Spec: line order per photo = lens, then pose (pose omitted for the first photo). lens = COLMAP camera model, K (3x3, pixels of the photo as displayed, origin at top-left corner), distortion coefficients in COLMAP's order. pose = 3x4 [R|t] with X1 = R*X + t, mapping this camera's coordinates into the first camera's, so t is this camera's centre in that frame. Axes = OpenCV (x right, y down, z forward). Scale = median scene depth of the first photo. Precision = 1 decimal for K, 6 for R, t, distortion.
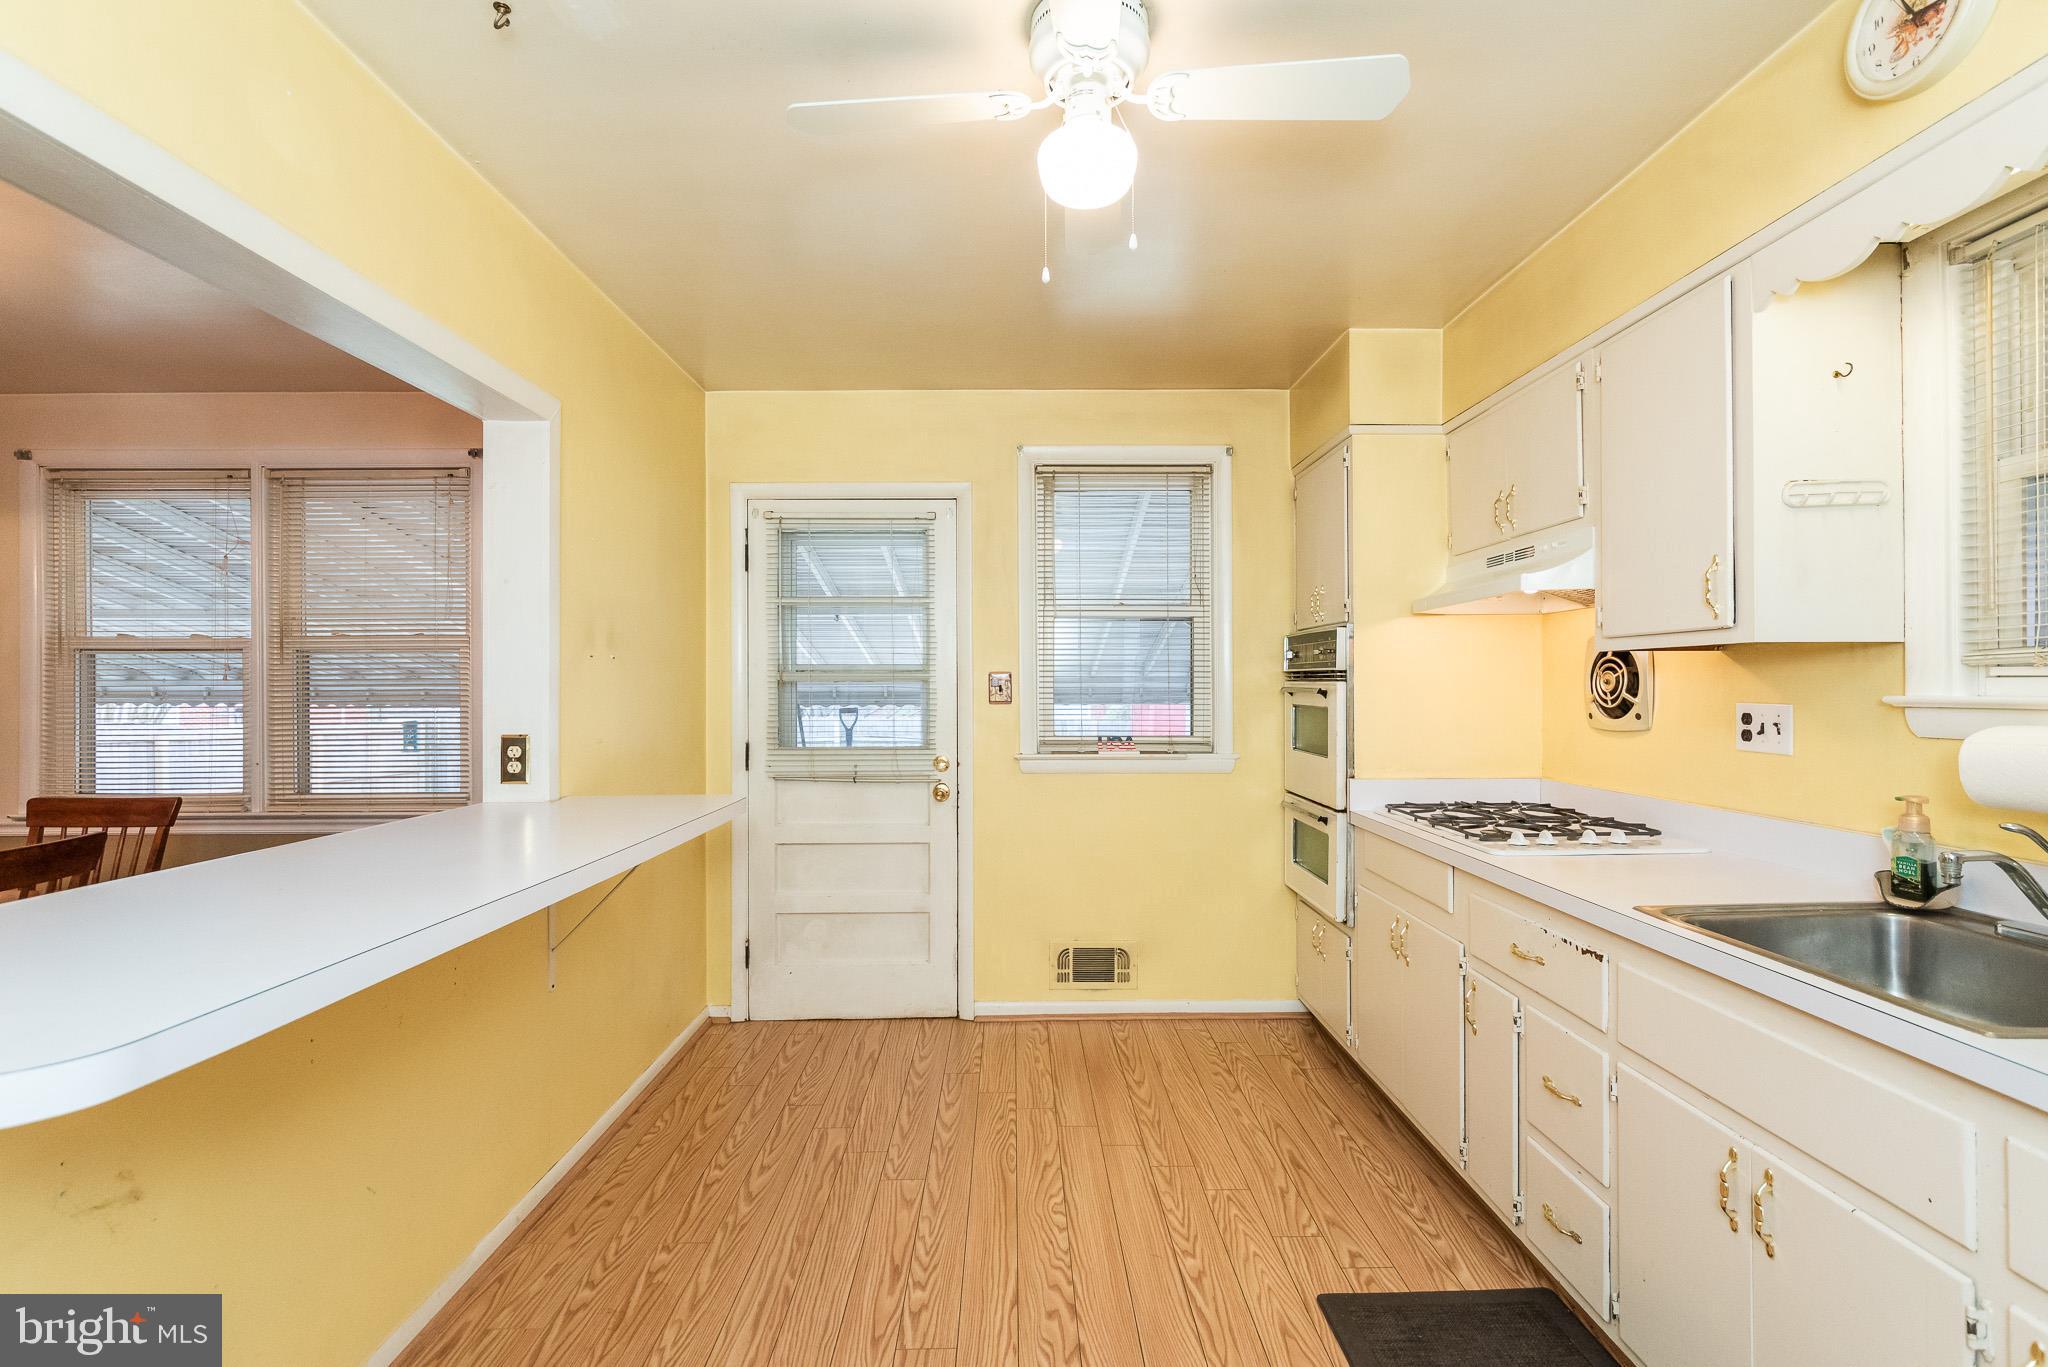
lens RADIAL K [[926.2, 0, 1024.0], [0, 926.2, 683.5], [0, 0, 1]] dist [-0.001592, 0.000396]
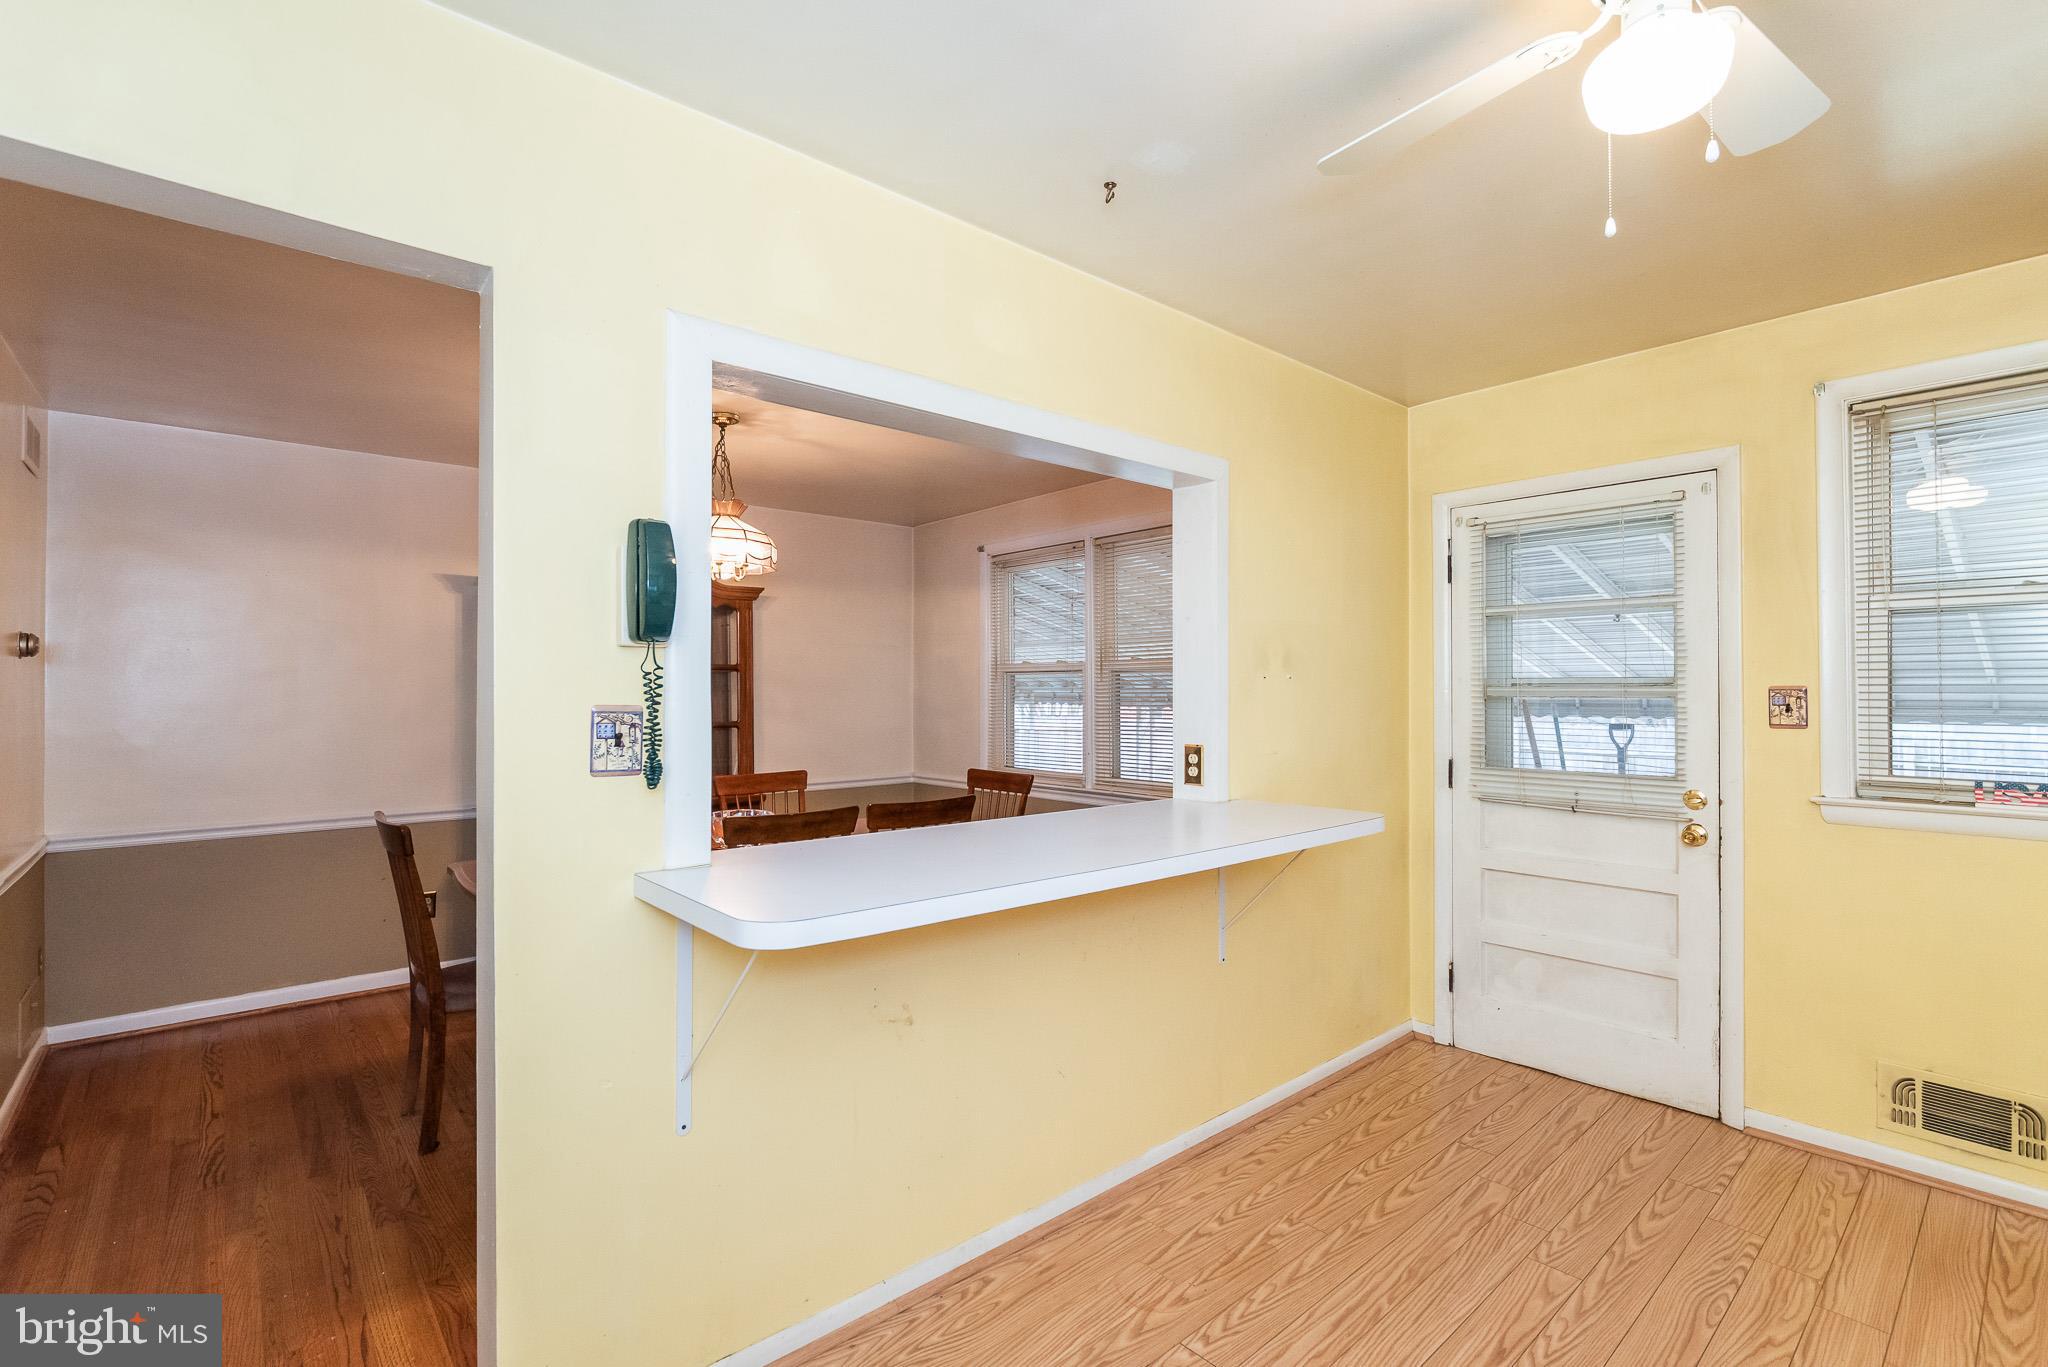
lens RADIAL K [[921.2, 0, 1020.1], [0, 921.2, 685.7], [0, 0, 1]] dist [0.000405, 0.000544]
pose [[0.653089, -0.000635, -0.757280, 0.160513], [0.001597, 0.999999, 0.000539, -0.017027], [0.757279, -0.001561, 0.653090, 0.032237]]
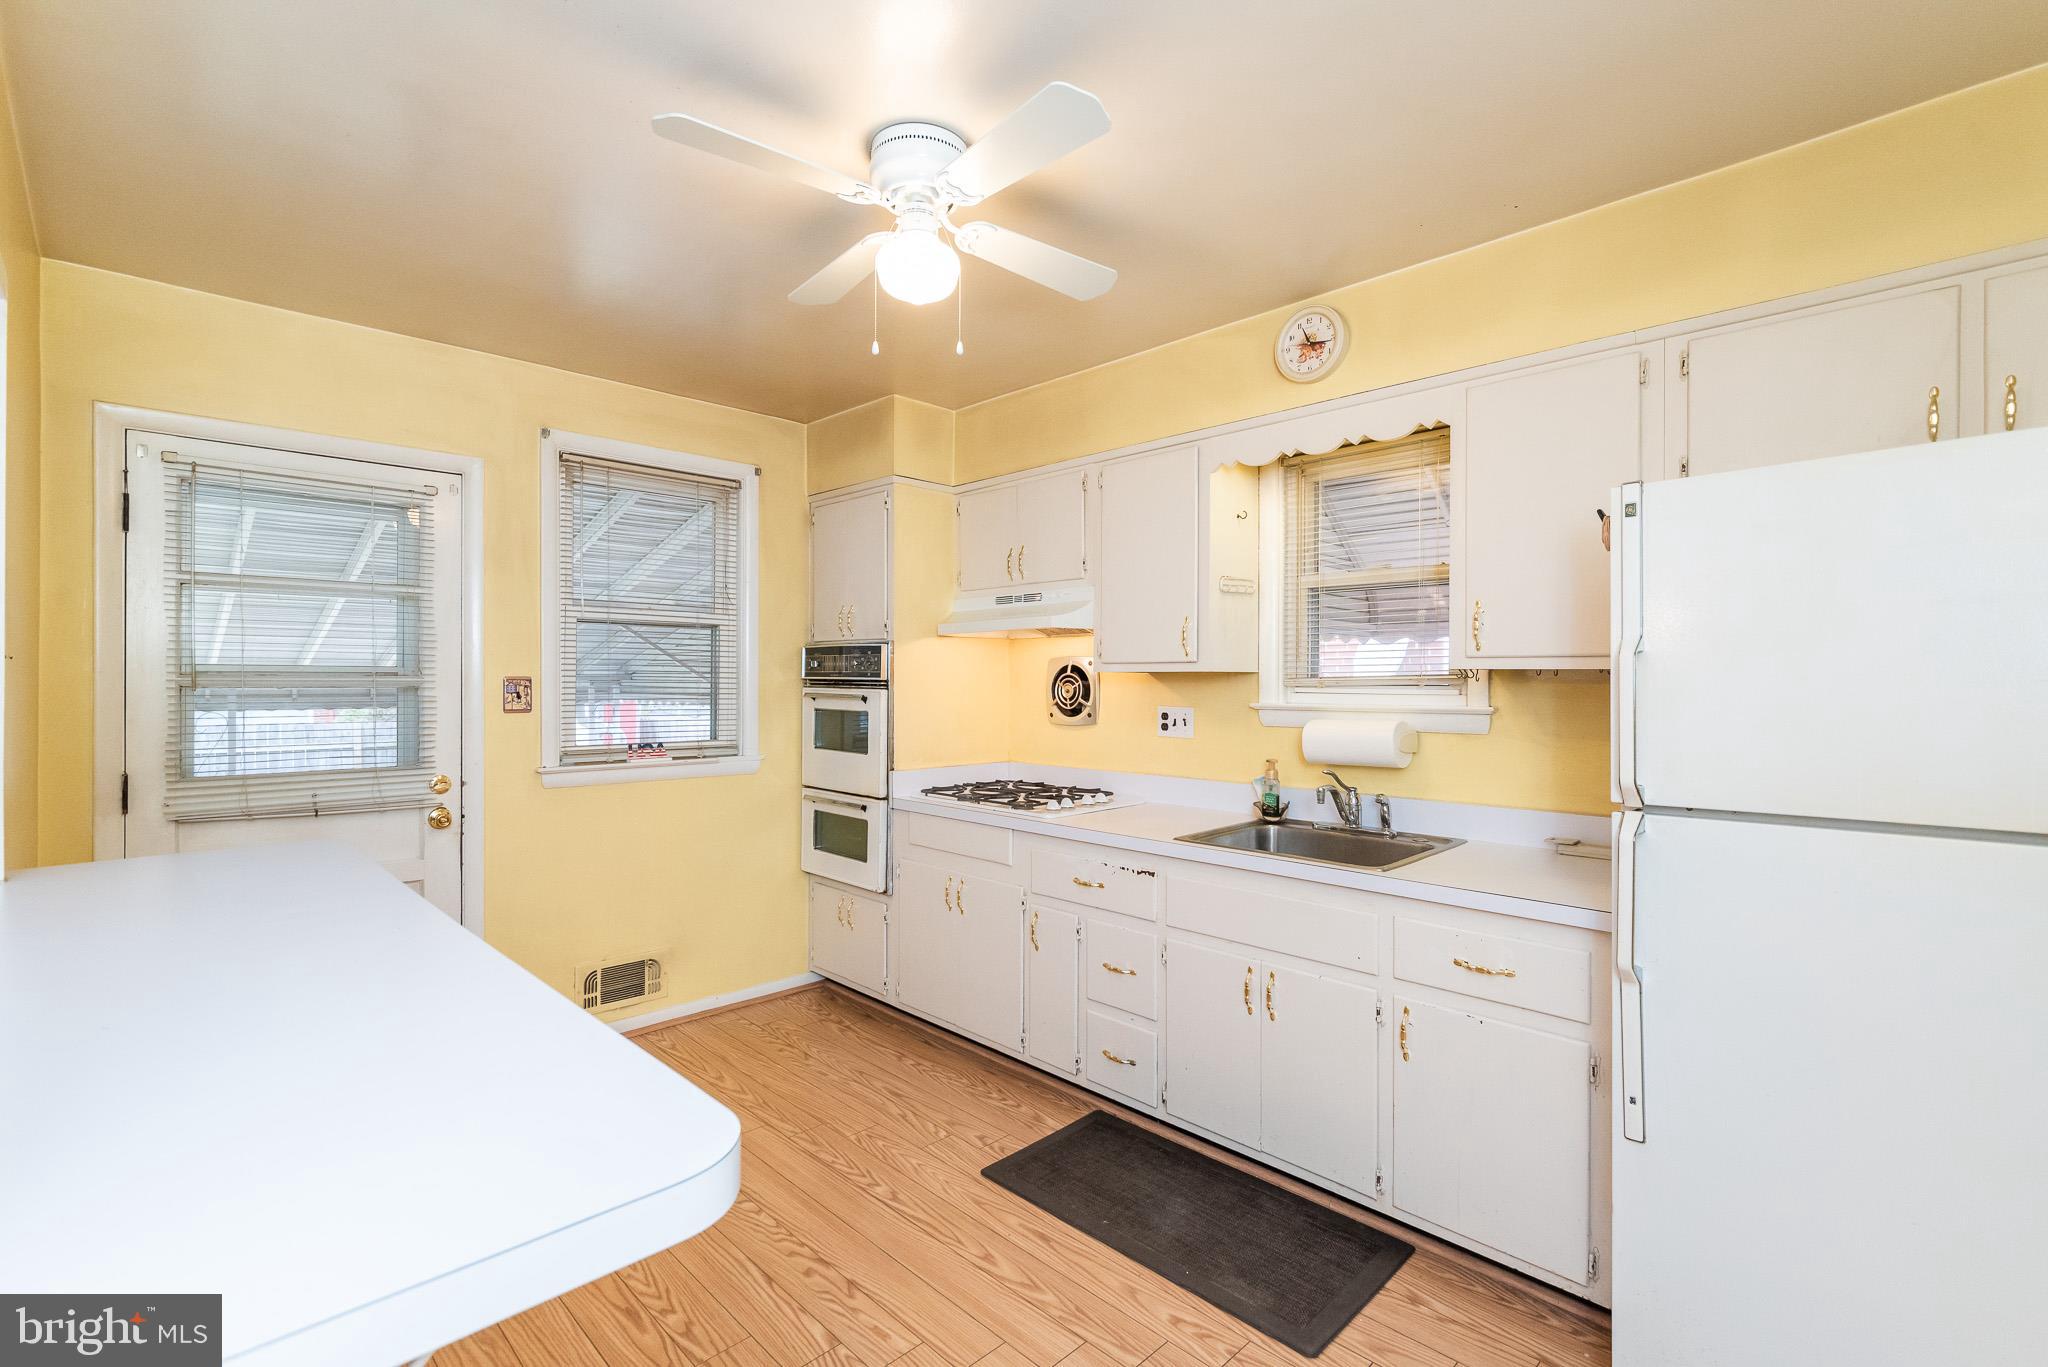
lens RADIAL K [[913.8, 0, 1039.1], [0, 913.8, 682.6], [0, 0, 1]] dist [0.000289, 0.000031]
pose [[0.717257, 0.004561, 0.696793, -0.330092], [-0.007626, 0.999970, 0.001305, -0.014122], [-0.696767, -0.006250, 0.717271, 0.021548]]
